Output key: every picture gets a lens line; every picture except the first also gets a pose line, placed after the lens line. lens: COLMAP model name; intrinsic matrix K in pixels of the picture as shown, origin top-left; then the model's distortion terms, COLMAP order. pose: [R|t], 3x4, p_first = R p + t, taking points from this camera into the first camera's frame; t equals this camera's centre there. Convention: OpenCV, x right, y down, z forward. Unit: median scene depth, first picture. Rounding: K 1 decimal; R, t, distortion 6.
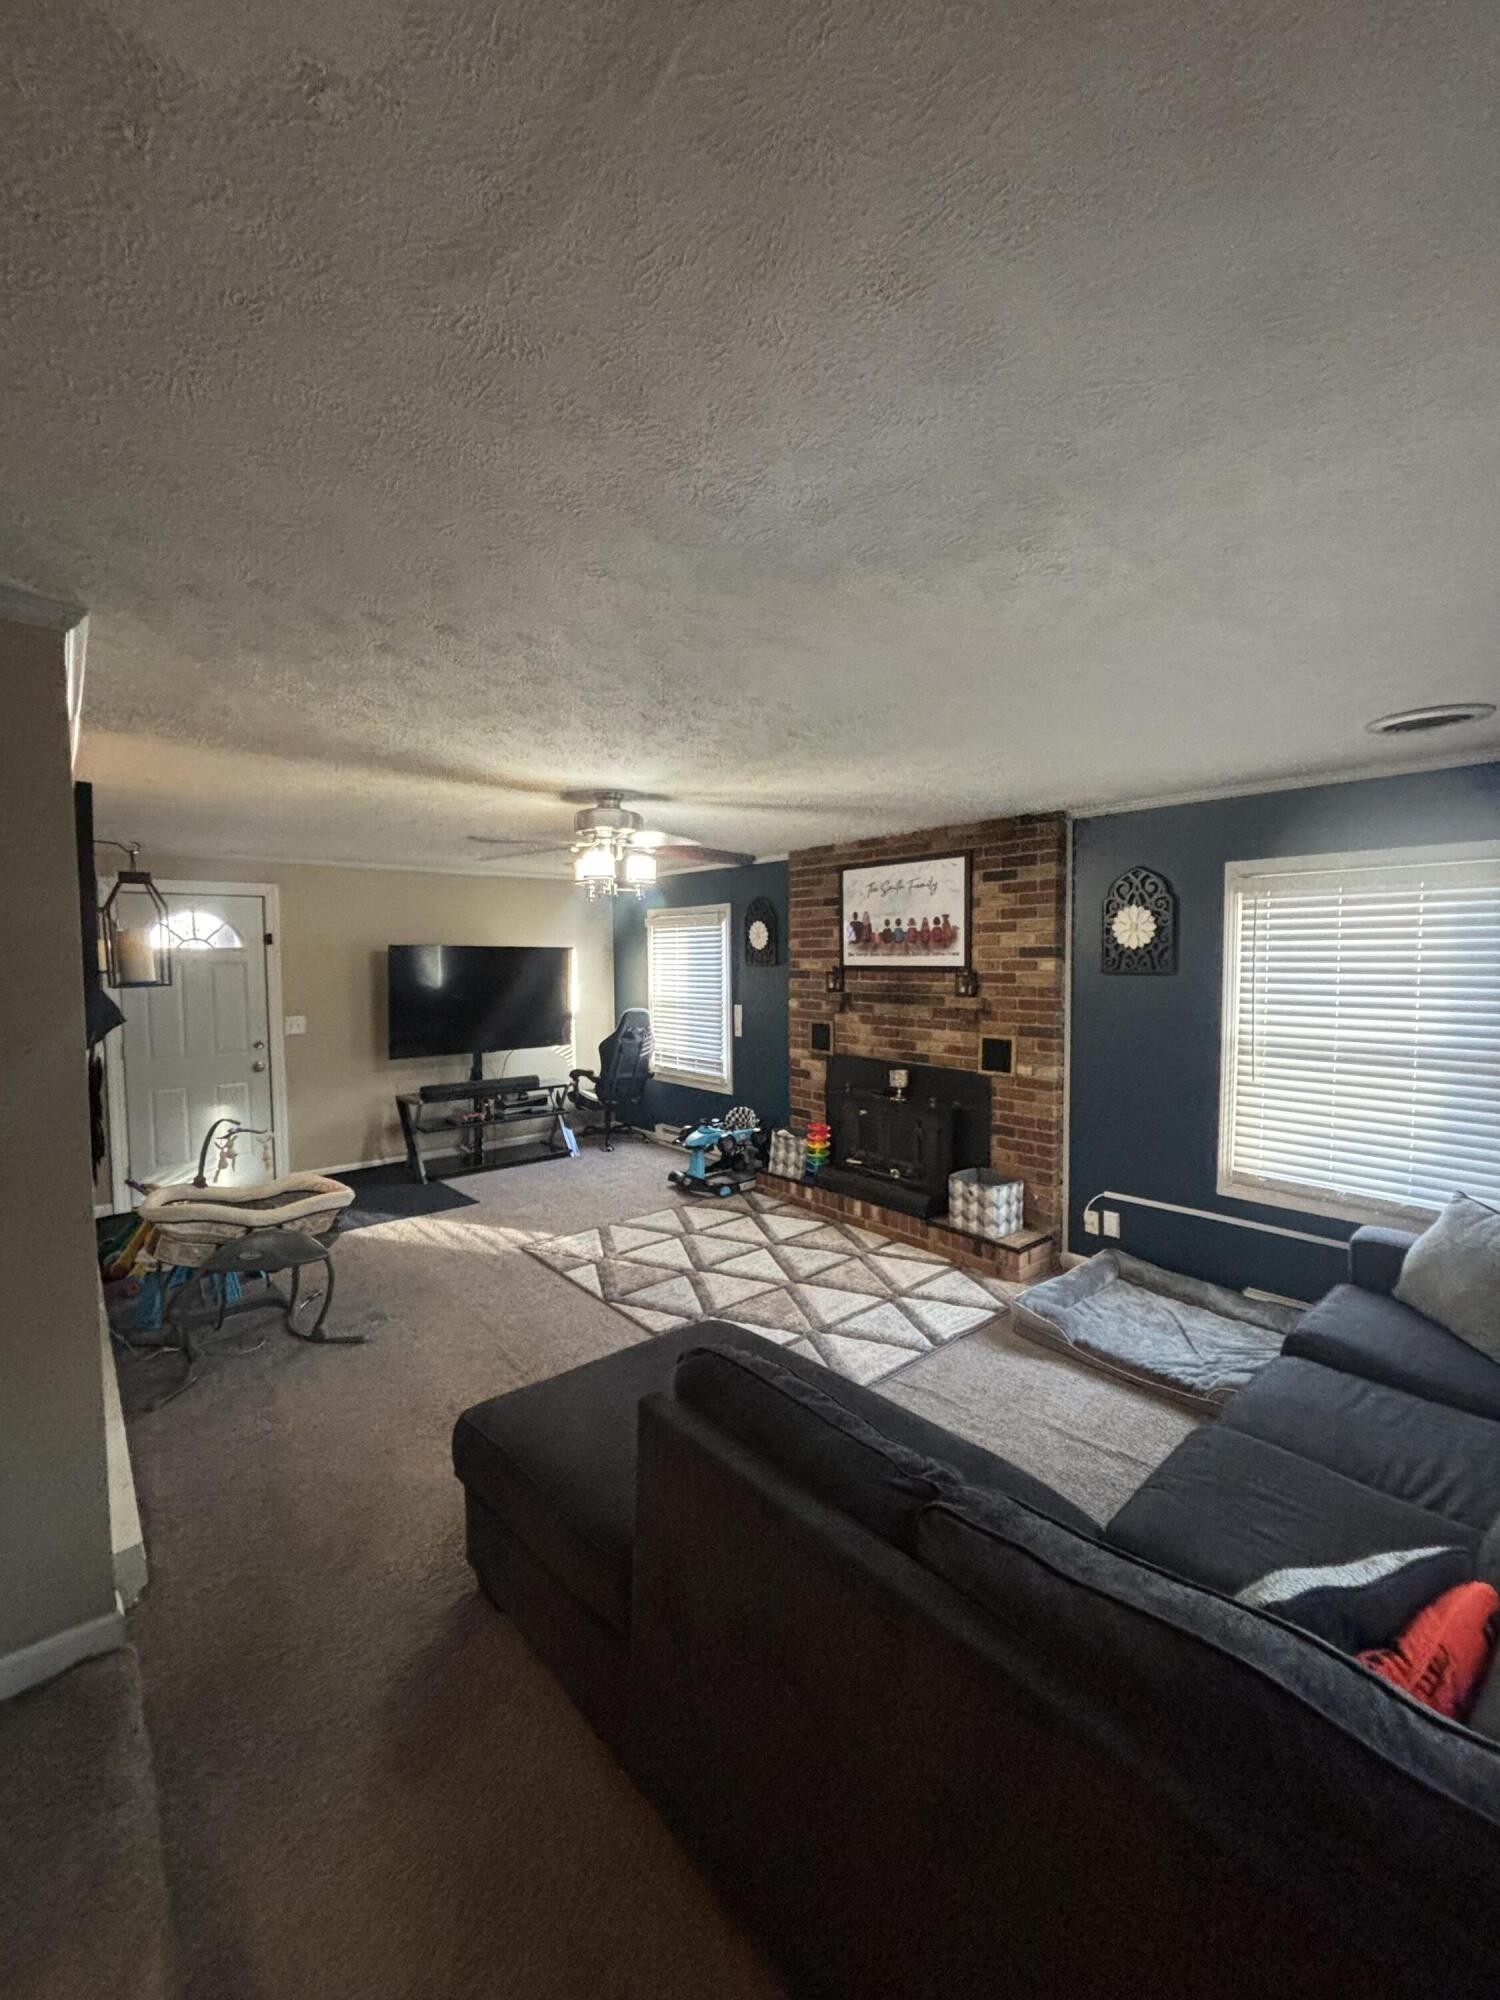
lens RADIAL K [[806.1, 0, 754.7], [0, 806.1, 994.4], [0, 0, 1]] dist [0.012397, -0.012247]
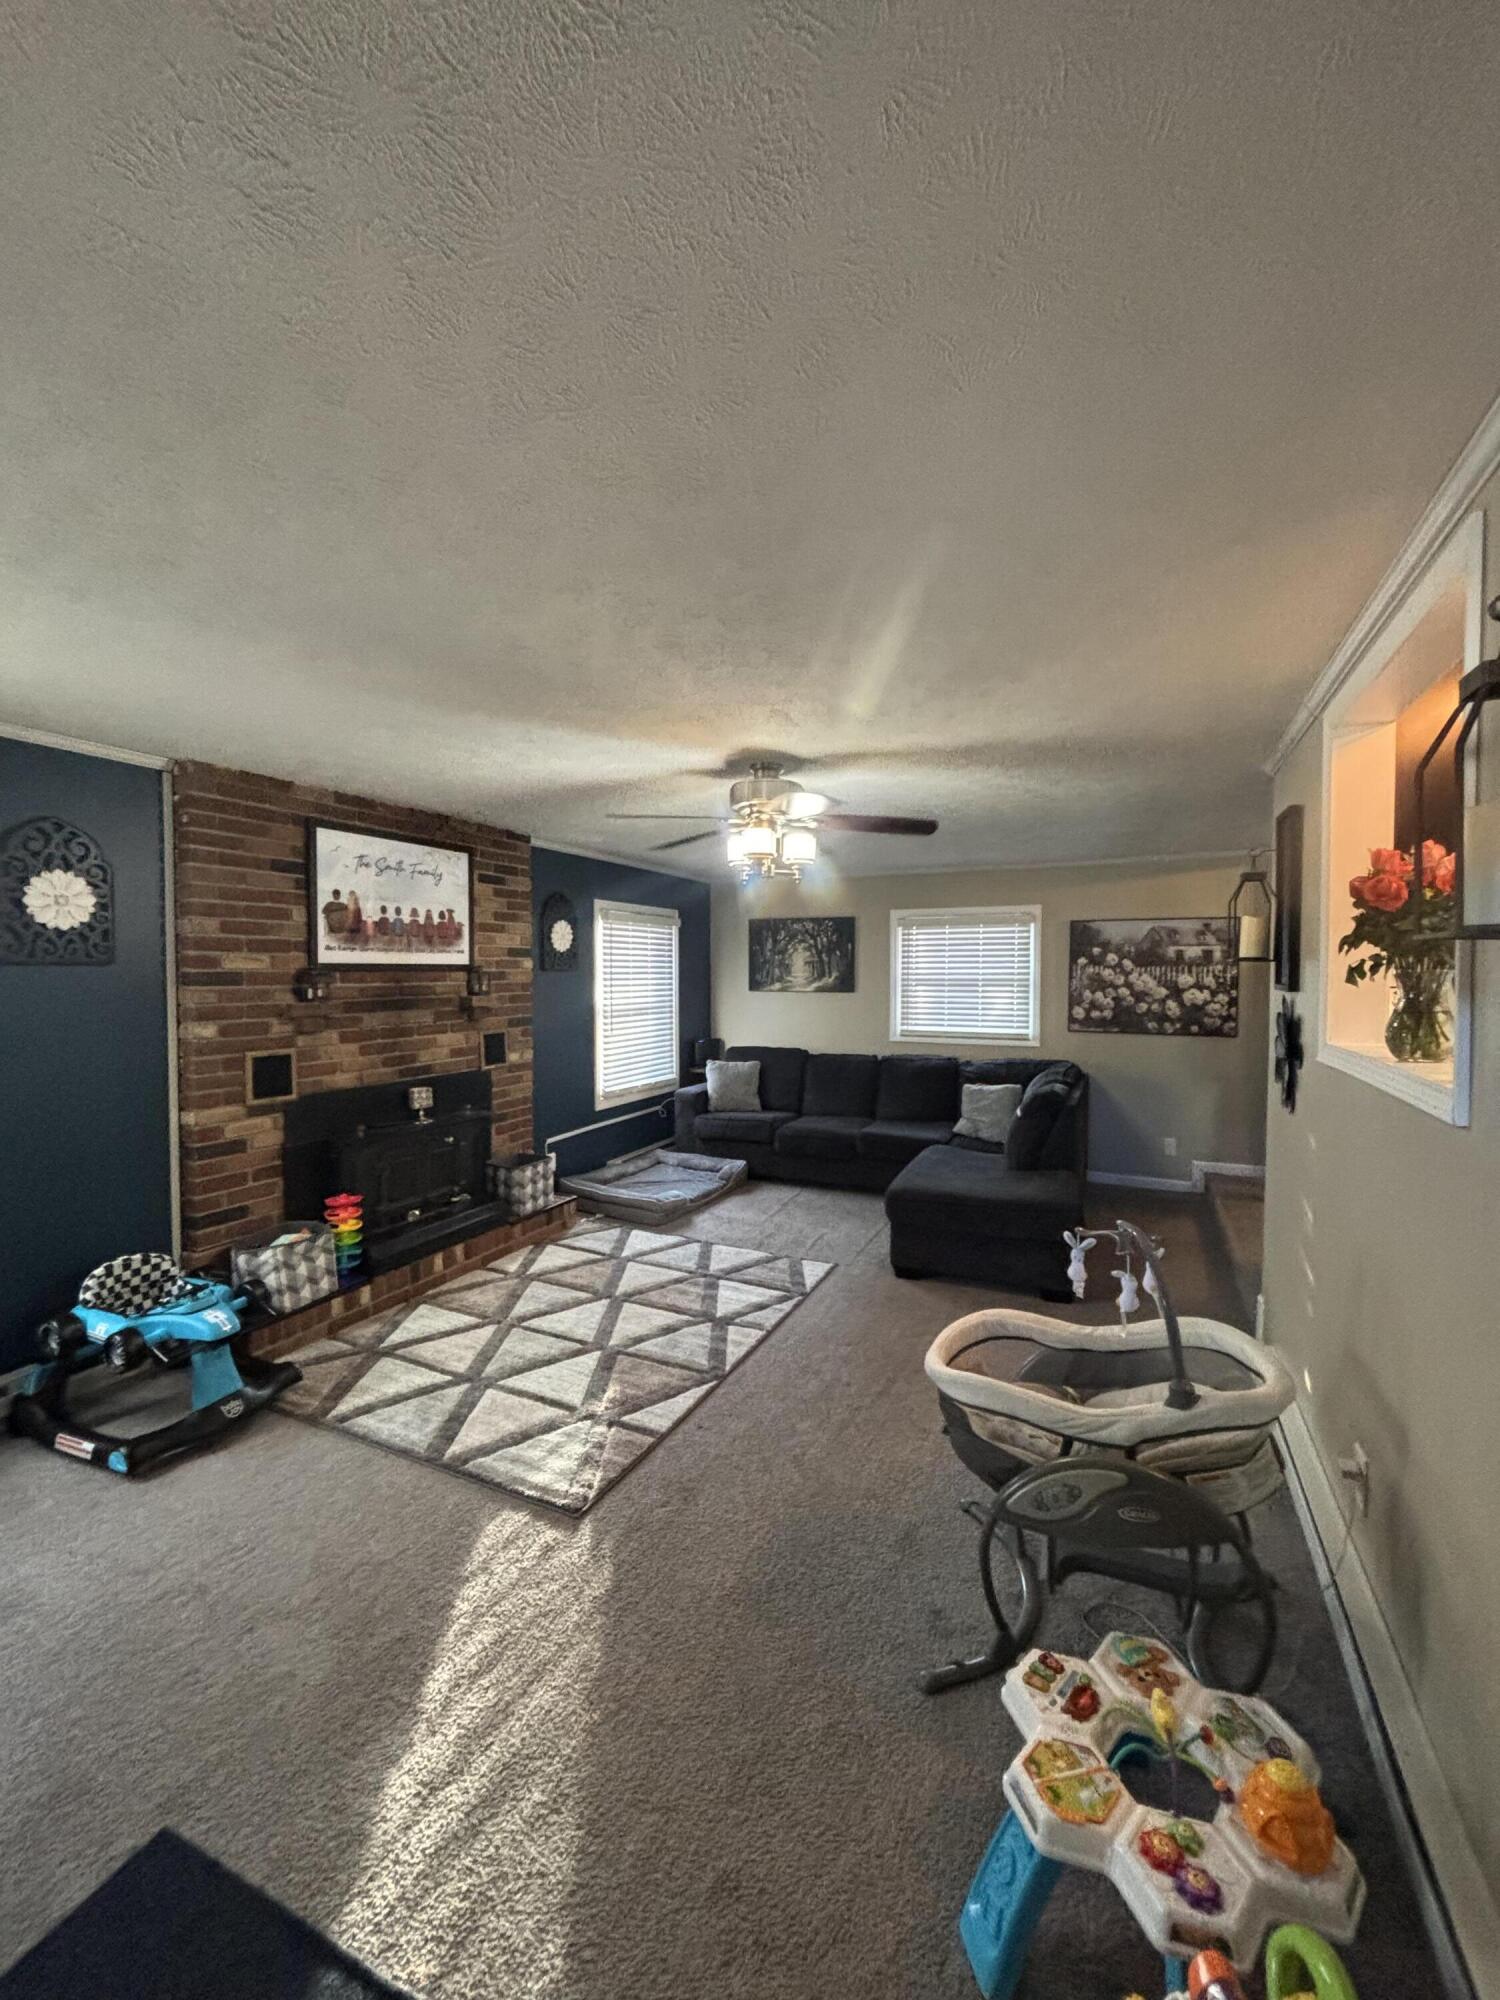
lens RADIAL K [[806.1, 0, 754.7], [0, 806.1, 994.4], [0, 0, 1]] dist [0.012397, -0.012247]
pose [[-0.414400, -0.015565, 0.909962, -0.760558], [0.055005, 0.997598, 0.042113, -0.020235], [-0.908431, 0.067504, -0.412548, 1.062728]]
